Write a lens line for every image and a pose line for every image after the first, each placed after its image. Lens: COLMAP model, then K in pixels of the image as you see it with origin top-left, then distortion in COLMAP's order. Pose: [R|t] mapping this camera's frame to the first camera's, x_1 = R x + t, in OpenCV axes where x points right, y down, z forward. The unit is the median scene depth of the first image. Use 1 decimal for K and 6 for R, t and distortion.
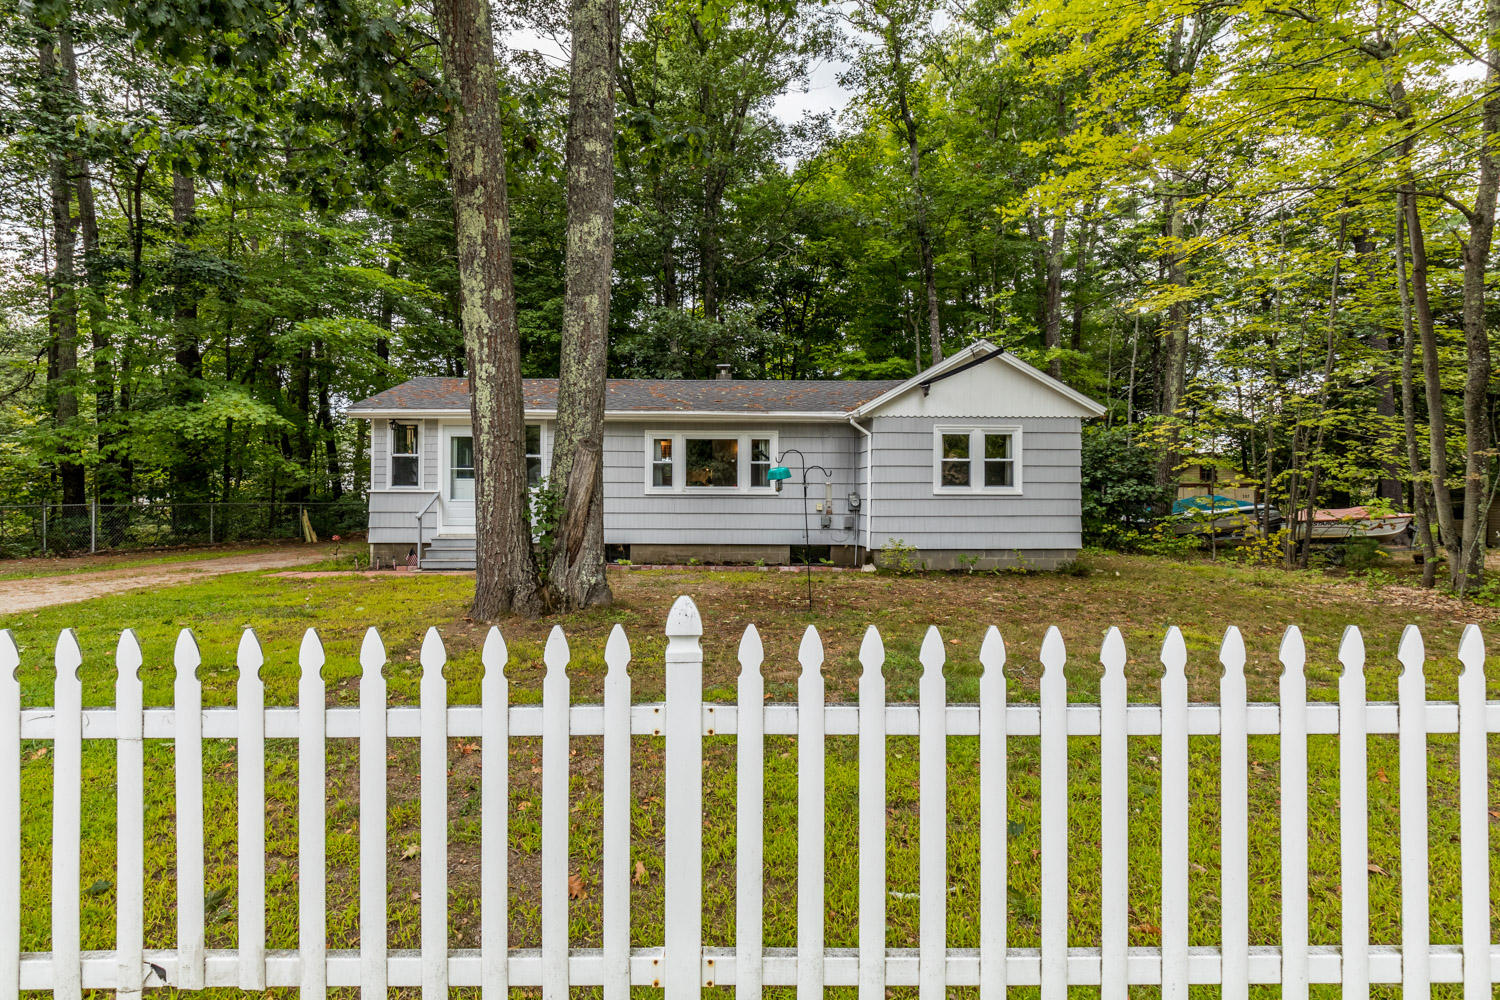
lens RADIAL K [[714.1, 0, 754.1], [0, 714.1, 487.9], [0, 0, 1]] dist [0.000707, -0.000189]
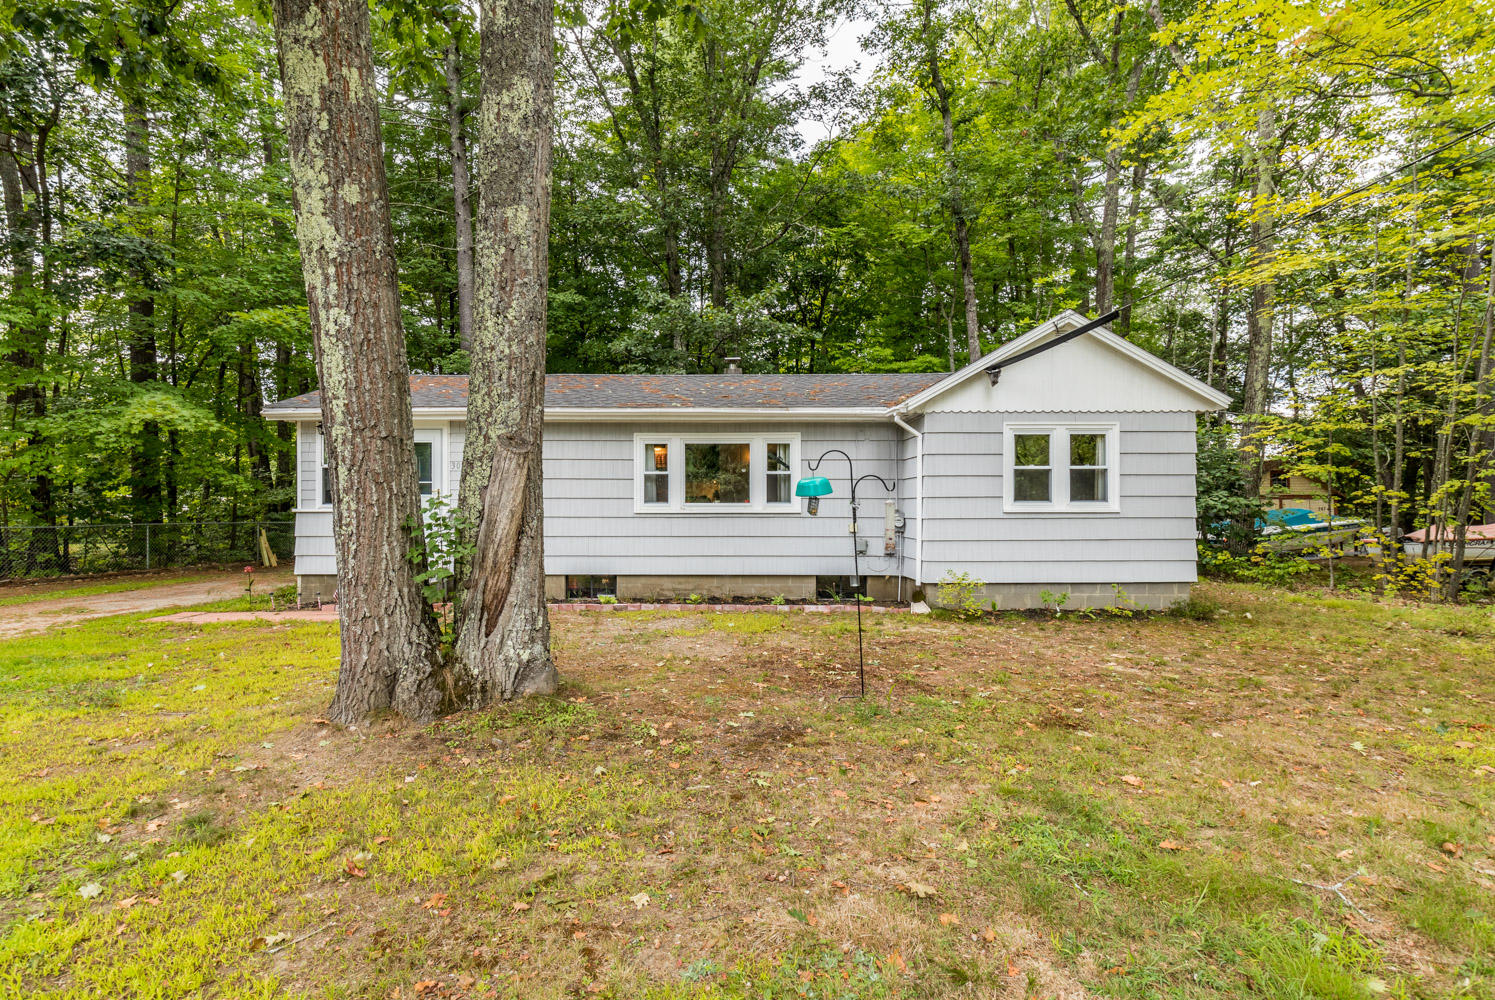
lens RADIAL K [[704.3, 0, 747.5], [0, 704.3, 500.0], [0, 0, 1]] dist [0.002139, 0.000119]
pose [[0.999614, -0.004908, -0.027345, -0.004555], [0.004917, 0.999988, 0.000273, -0.005413], [0.027344, -0.000407, 0.999626, 0.220421]]
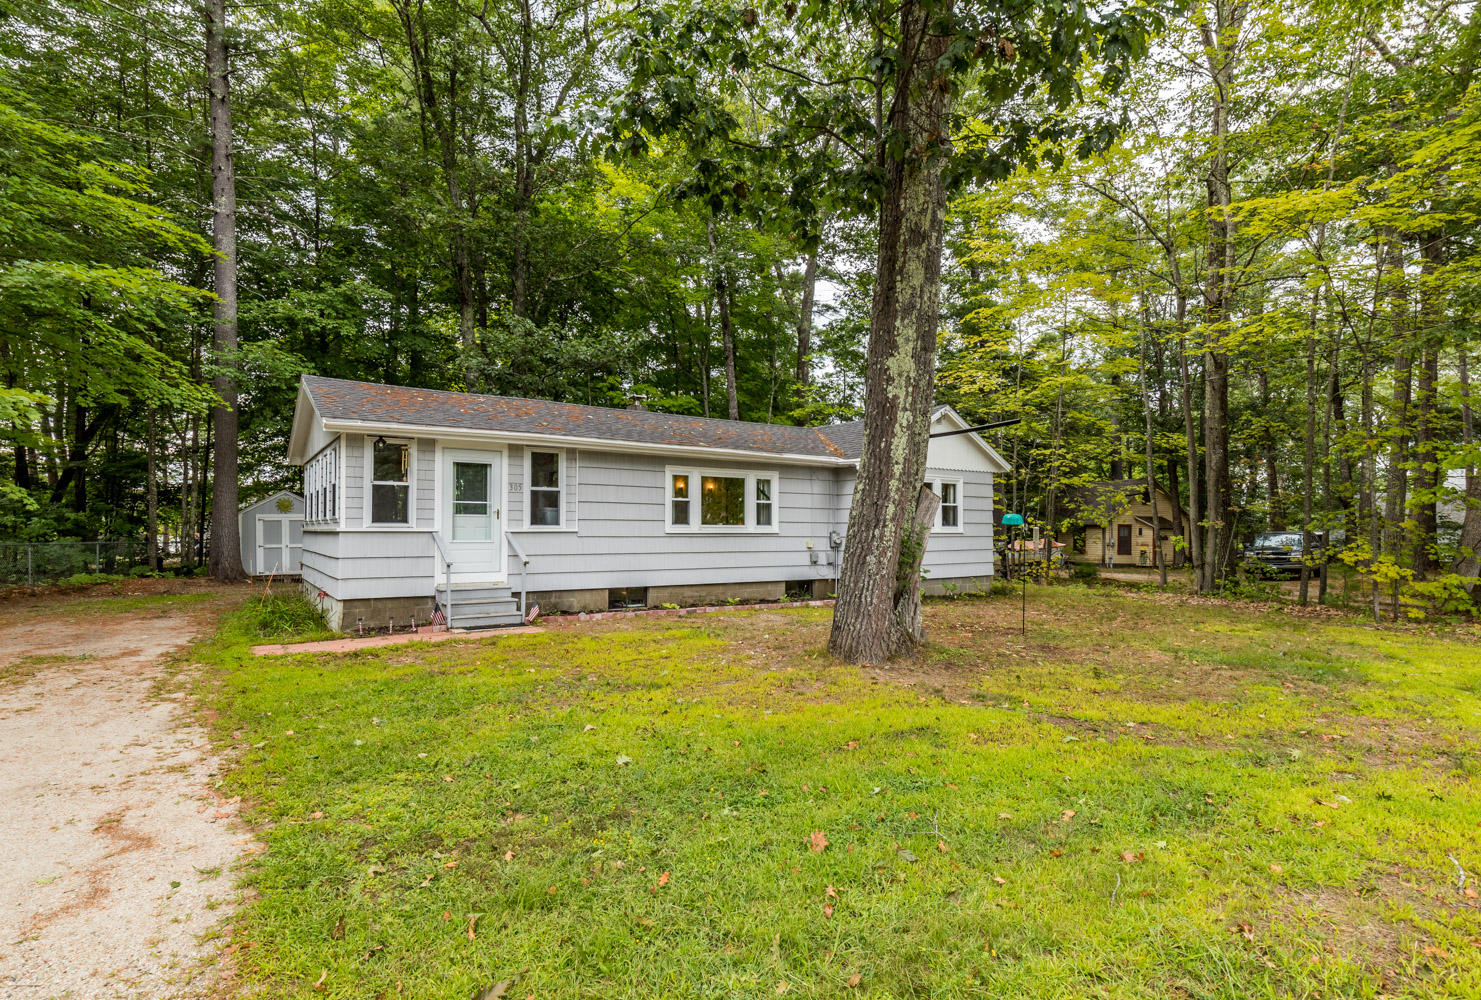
lens RADIAL K [[743.4, 0, 741.0], [0, 743.4, 525.7], [0, 0, 1]] dist [-0.000607, -0.000019]
pose [[0.837622, 0.002472, 0.546245, -0.622517], [-0.007790, 0.999942, 0.007420, -0.009327], [-0.546195, -0.010470, 0.837592, 0.127862]]
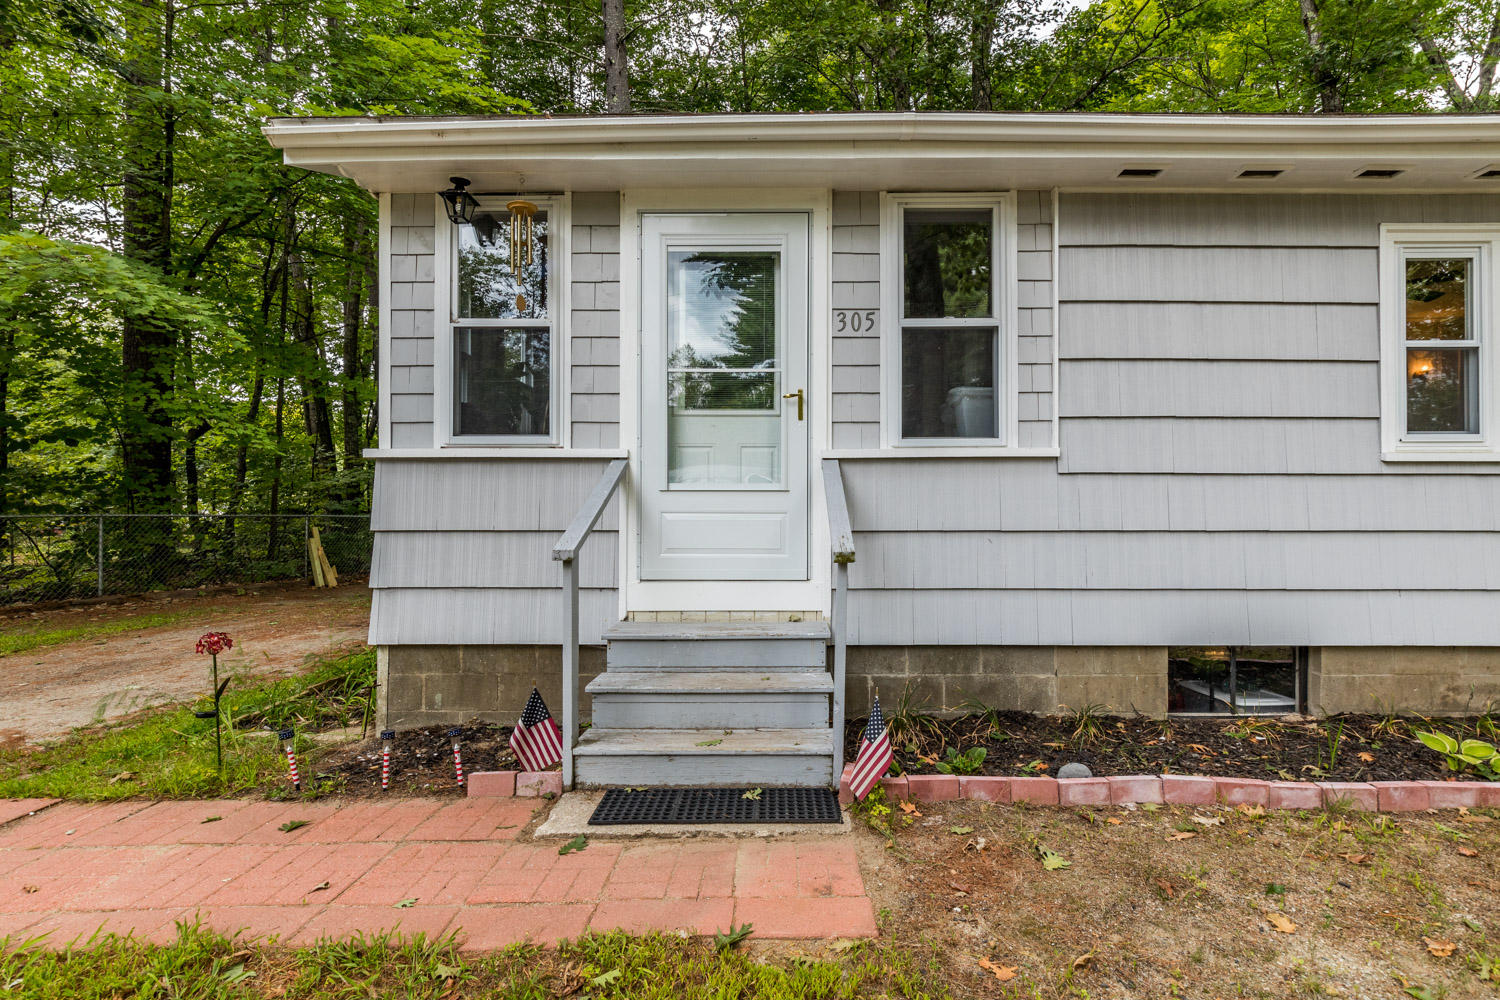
lens RADIAL K [[681.6, 0, 802.9], [0, 681.6, 505.9], [0, 0, 1]] dist [-0.001392, -0.000172]
pose [[0.999685, -0.004198, -0.024727, -0.375473], [0.004177, 0.999991, -0.000892, 0.025373], [0.024730, 0.000788, 0.999694, 0.759535]]
